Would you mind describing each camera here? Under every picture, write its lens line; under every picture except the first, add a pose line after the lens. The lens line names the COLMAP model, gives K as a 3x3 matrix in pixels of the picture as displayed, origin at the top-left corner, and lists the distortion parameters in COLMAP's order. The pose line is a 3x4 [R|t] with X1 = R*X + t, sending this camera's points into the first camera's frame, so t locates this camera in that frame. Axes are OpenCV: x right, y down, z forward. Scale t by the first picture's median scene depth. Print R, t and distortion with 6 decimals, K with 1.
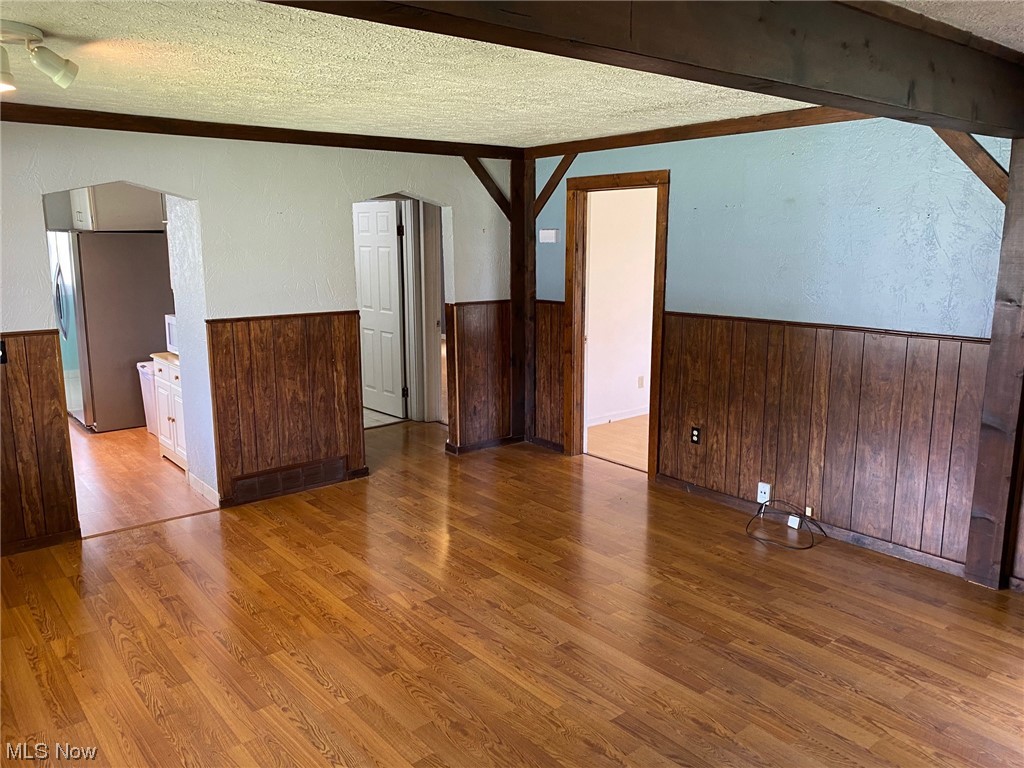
lens RADIAL K [[777.1, 0, 510.1], [0, 777.1, 380.1], [0, 0, 1]] dist [0.077065, -0.102753]
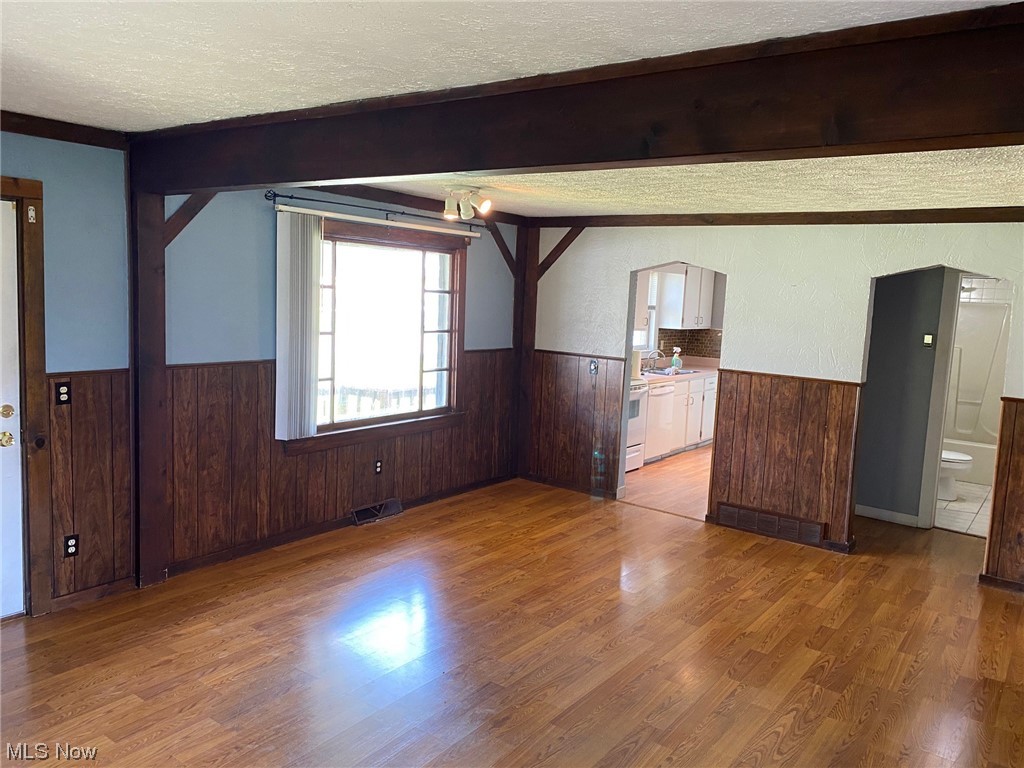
lens RADIAL K [[777.1, 0, 510.1], [0, 777.1, 380.1], [0, 0, 1]] dist [0.077065, -0.102753]
pose [[0.232152, 0.119109, -0.965359, 0.734327], [-0.229462, 0.971169, 0.064644, -0.062054], [0.945226, 0.206506, 0.252790, 0.366277]]
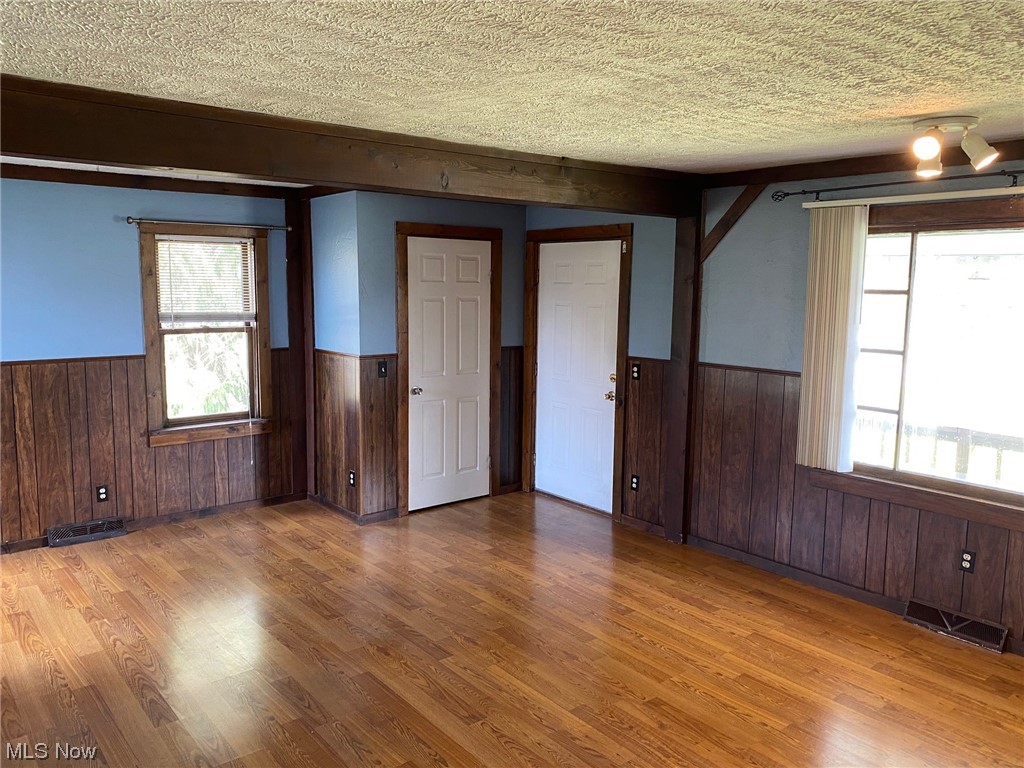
lens RADIAL K [[777.1, 0, 510.1], [0, 777.1, 380.1], [0, 0, 1]] dist [0.077065, -0.102753]
pose [[-0.999861, -0.015848, 0.005161, 0.020858], [-0.013397, 0.948381, 0.316851, -0.233151], [-0.009917, 0.316737, -0.948461, 1.211883]]
